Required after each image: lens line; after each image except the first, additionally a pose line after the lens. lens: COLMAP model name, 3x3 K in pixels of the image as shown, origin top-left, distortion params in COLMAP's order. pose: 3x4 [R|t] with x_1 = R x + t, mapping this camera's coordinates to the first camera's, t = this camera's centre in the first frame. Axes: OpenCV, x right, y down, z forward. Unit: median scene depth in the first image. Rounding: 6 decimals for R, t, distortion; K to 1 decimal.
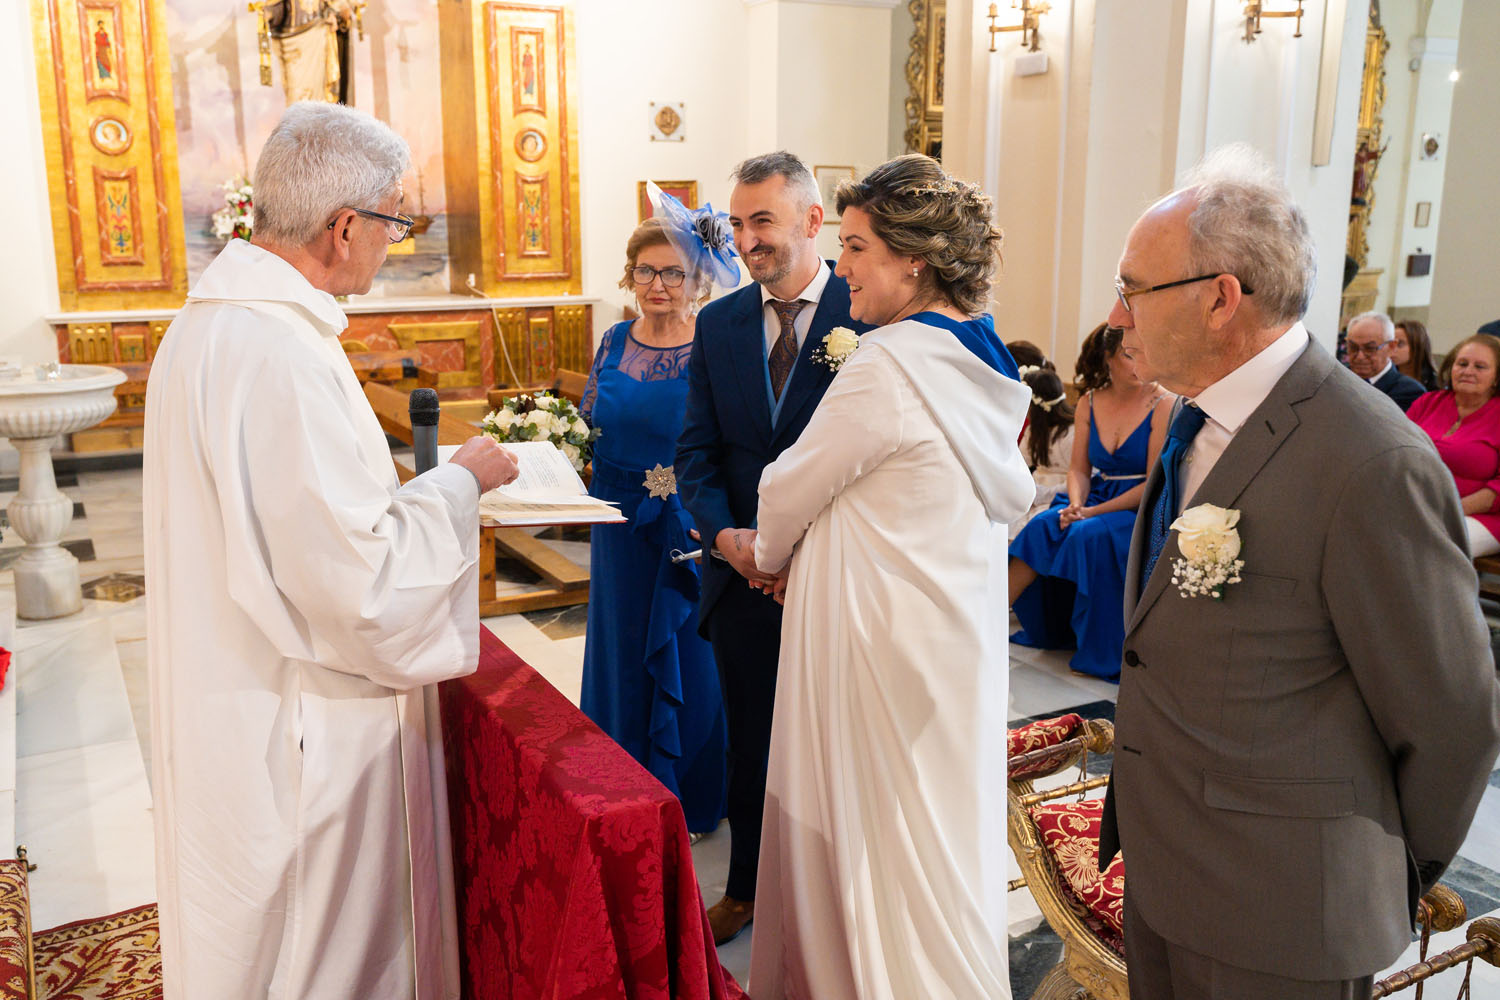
lens RADIAL K [[1293.0, 0, 712.0], [0, 1293.0, 482.9], [0, 0, 1]] dist [0.002377, -0.001786]
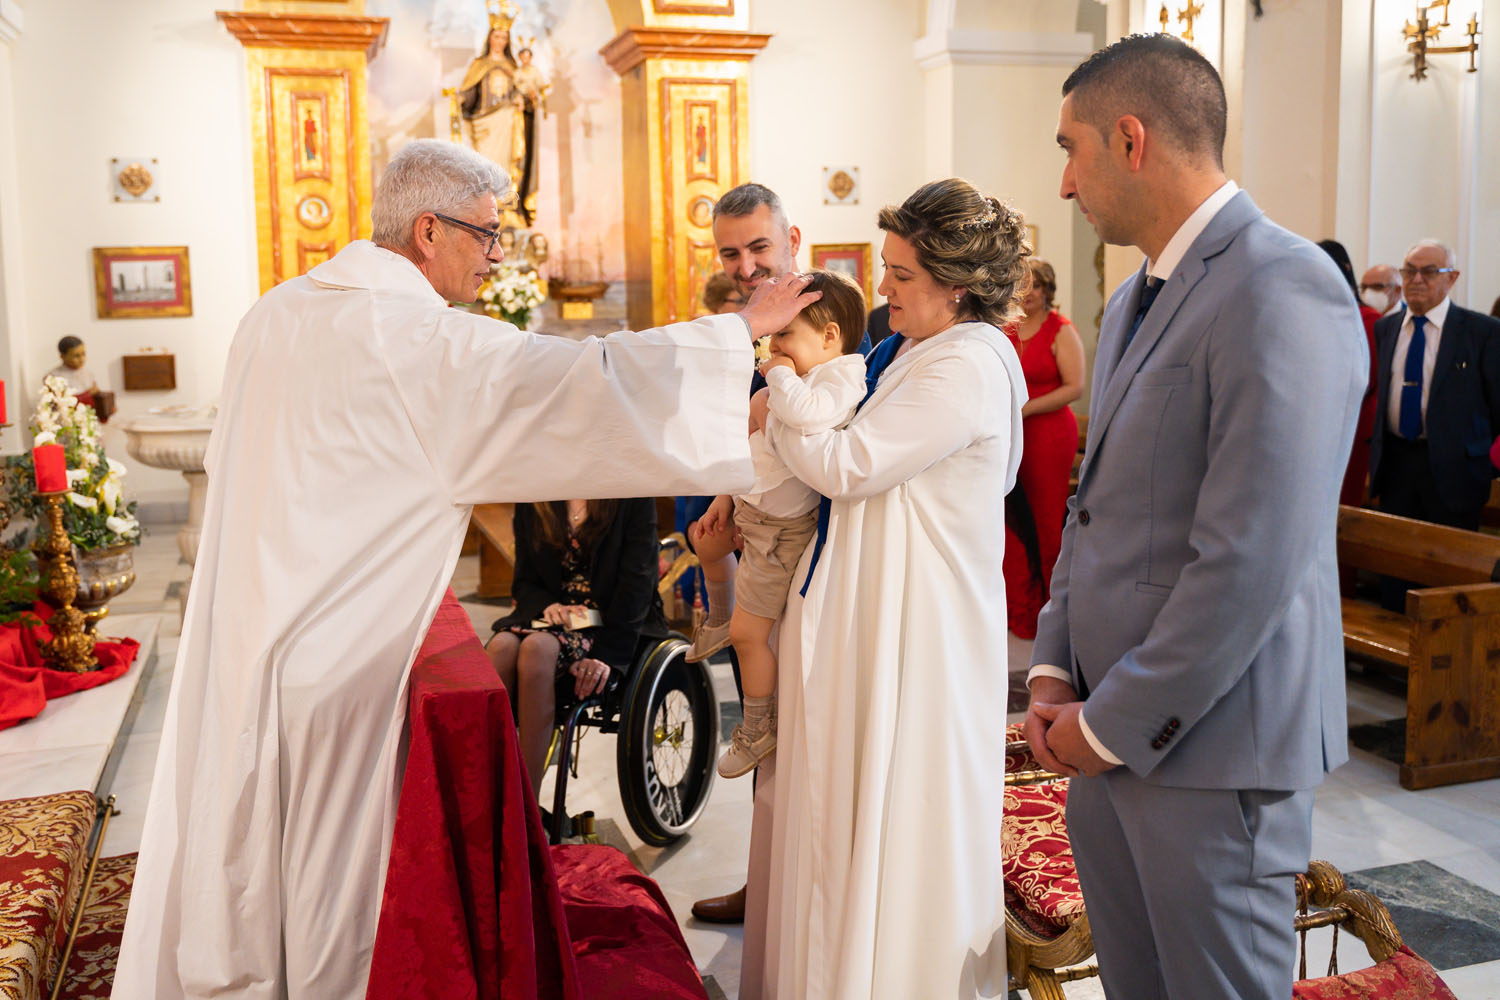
lens RADIAL K [[1365.1, 0, 708.4], [0, 1365.1, 435.2], [0, 0, 1]] dist [0.002427, -0.005207]
pose [[0.982383, 0.002674, -0.186859, 0.077177], [-0.021602, 0.994820, -0.099331, 0.025823], [0.185625, 0.101618, 0.977352, -0.043650]]
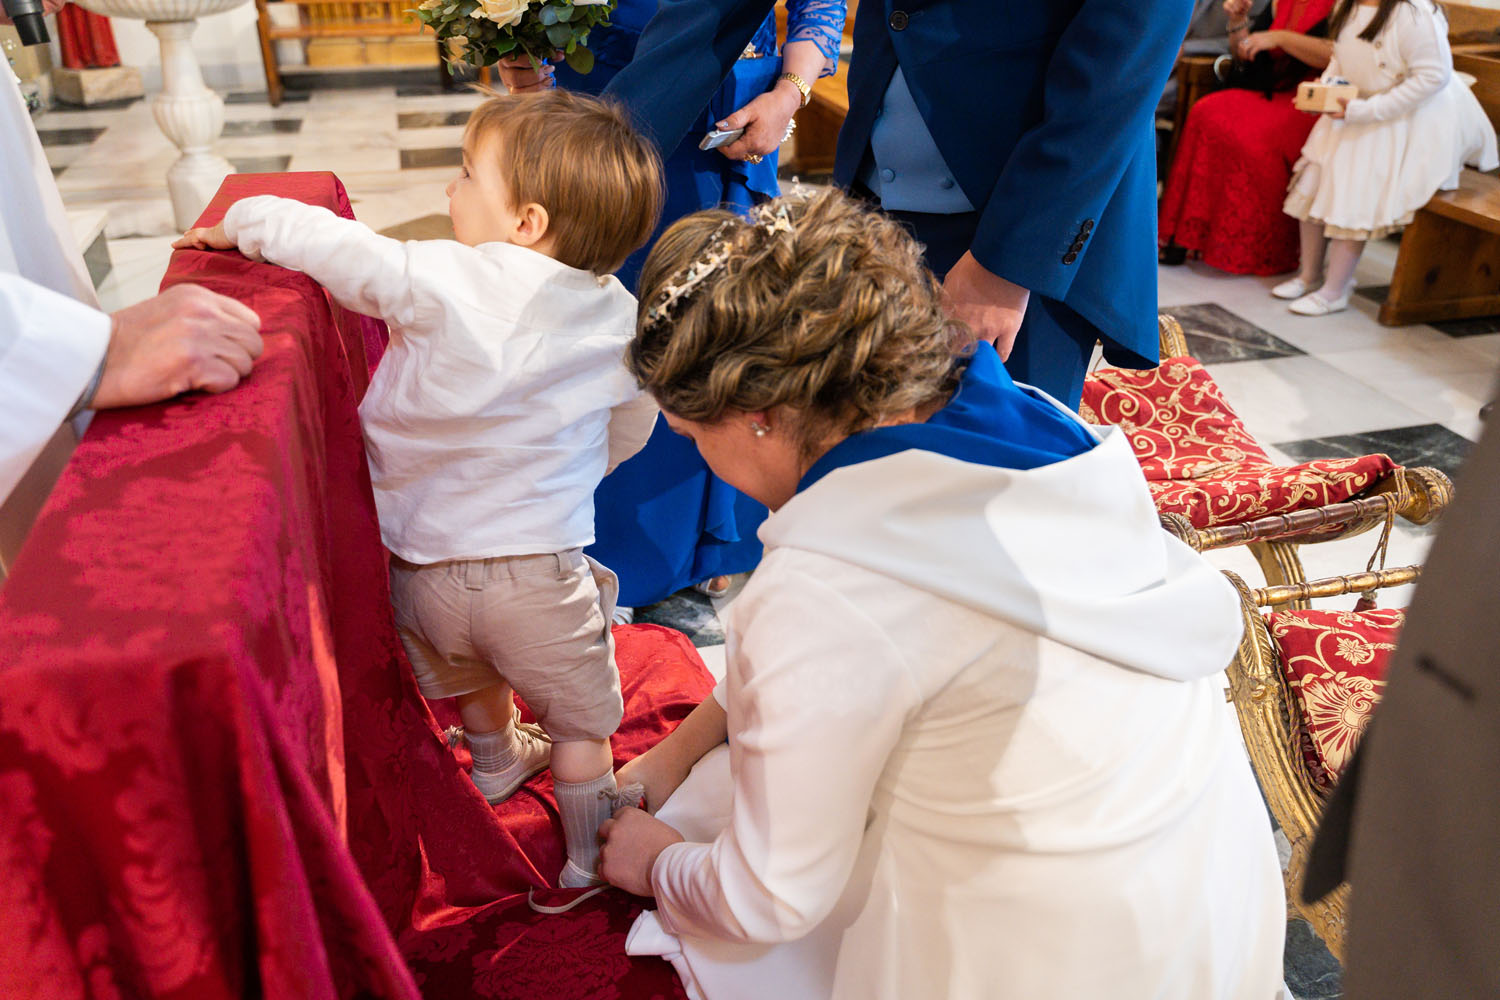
lens RADIAL K [[1243.4, 0, 781.2], [0, 1243.4, 484.5], [0, 0, 1]] dist [0.002221, -0.009690]
pose [[0.978494, 0.093211, -0.184013, 0.039554], [-0.042324, 0.963823, 0.263161, 0.017644], [0.201886, -0.249714, 0.947040, 0.135840]]
